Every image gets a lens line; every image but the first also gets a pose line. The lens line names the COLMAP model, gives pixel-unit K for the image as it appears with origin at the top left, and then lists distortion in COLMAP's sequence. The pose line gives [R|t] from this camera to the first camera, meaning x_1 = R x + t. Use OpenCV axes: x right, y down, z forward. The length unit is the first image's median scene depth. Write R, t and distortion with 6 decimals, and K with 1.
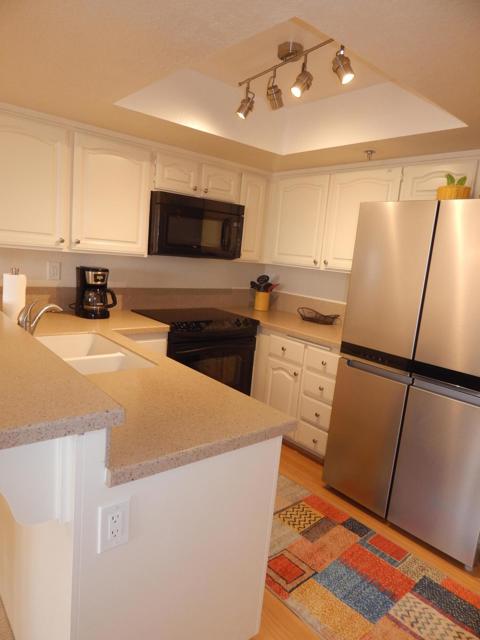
lens RADIAL K [[415.7, 0, 243.2], [0, 415.7, 319.4], [0, 0, 1]] dist [0.009284, -0.015159]
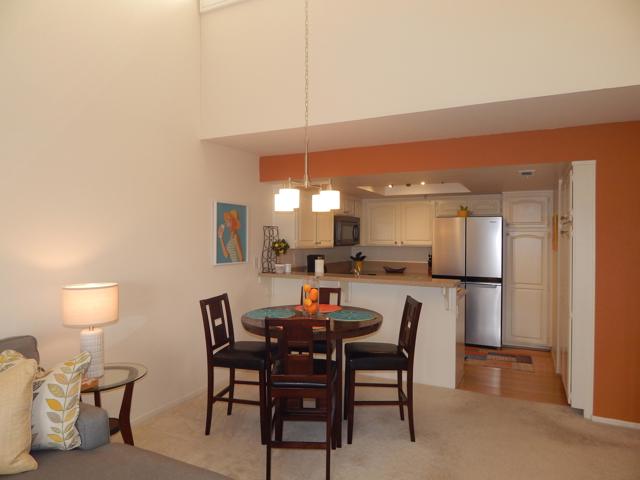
lens RADIAL K [[415.7, 0, 322.0], [0, 415.7, 237.2], [0, 0, 1]] dist [0.009284, -0.015159]
pose [[0.914236, -0.080123, 0.397181, -1.277844], [0.137470, 0.983447, -0.118039, 0.035578], [-0.381149, 0.162516, 0.910118, -0.959879]]
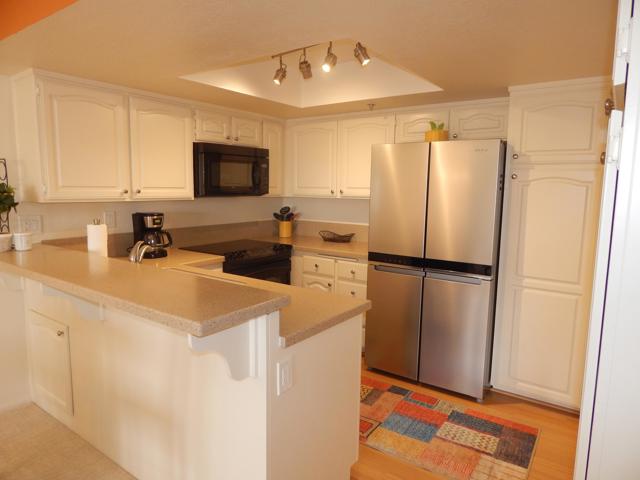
lens RADIAL K [[415.7, 0, 321.3], [0, 415.7, 237.7], [0, 0, 1]] dist [0.009284, -0.015159]
pose [[0.967402, -0.104669, 0.230603, -0.200702], [0.111219, 0.993674, -0.015550, 0.012818], [-0.227516, 0.040691, 0.972924, -0.222472]]
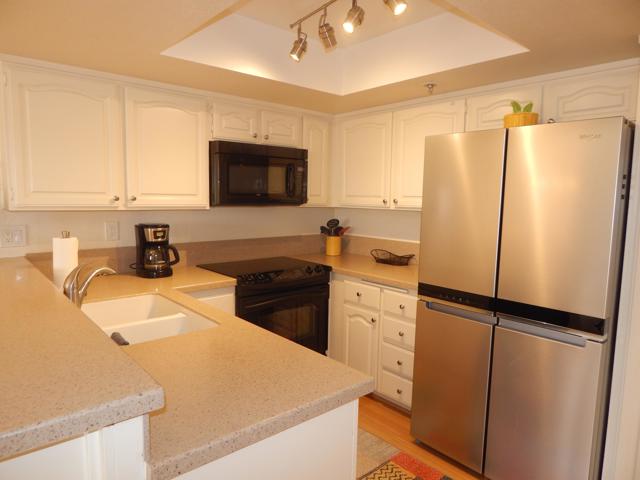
lens RADIAL K [[415.7, 0, 322.3], [0, 415.7, 239.2], [0, 0, 1]] dist [0.009284, -0.015159]
pose [[0.997387, -0.071843, 0.007573, 0.019880], [0.072170, 0.995561, -0.060415, -0.004923], [-0.003199, 0.060803, 0.998145, 0.055524]]
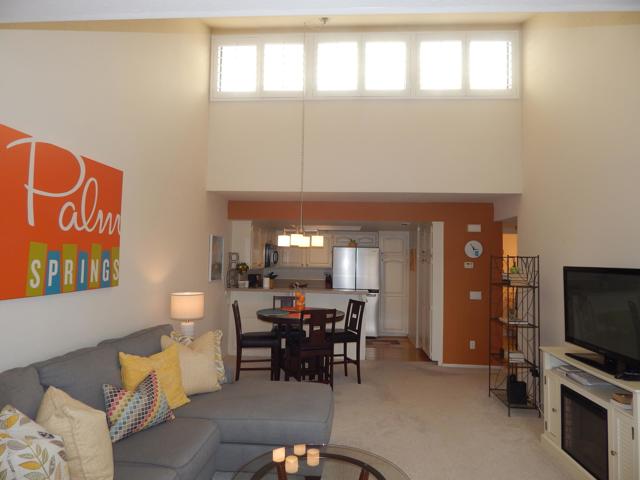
lens RADIAL K [[415.7, 0, 321.0], [0, 415.7, 240.0], [0, 0, 1]] dist [0.009284, -0.015159]
pose [[0.700078, -0.039507, 0.712973, -2.183835], [0.156936, 0.982568, -0.099652, -0.011095], [-0.696607, 0.181656, 0.694075, -1.294697]]
